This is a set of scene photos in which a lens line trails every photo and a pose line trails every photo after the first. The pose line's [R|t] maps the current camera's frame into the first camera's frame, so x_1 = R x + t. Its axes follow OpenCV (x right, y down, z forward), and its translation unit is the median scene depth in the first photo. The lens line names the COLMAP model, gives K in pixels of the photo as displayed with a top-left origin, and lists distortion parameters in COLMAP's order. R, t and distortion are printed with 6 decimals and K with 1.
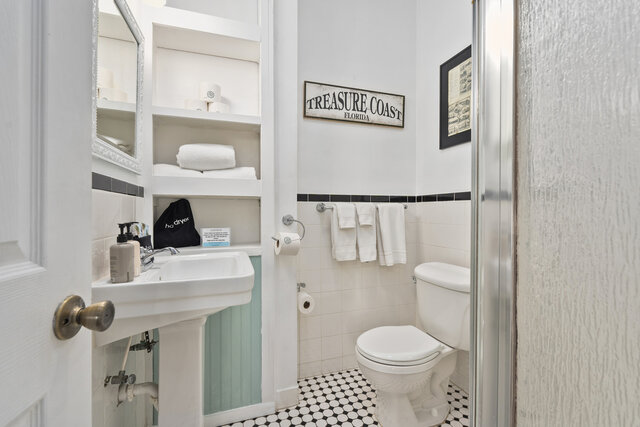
lens RADIAL K [[290.3, 0, 317.9], [0, 290.3, 211.0], [0, 0, 1]] dist [-0.016647, 0.007881]
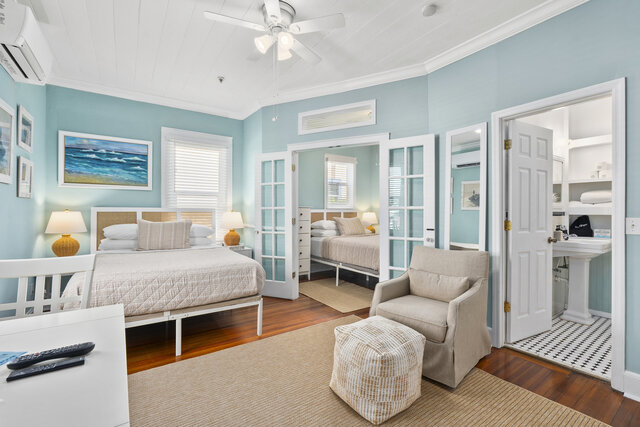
lens RADIAL K [[290.3, 0, 317.9], [0, 290.3, 211.0], [0, 0, 1]] dist [-0.016647, 0.007881]
pose [[0.299493, 0.000264, -0.954098, 1.207328], [0.001828, 0.999998, 0.000850, -0.093381], [0.954097, -0.001998, 0.299492, -1.903390]]
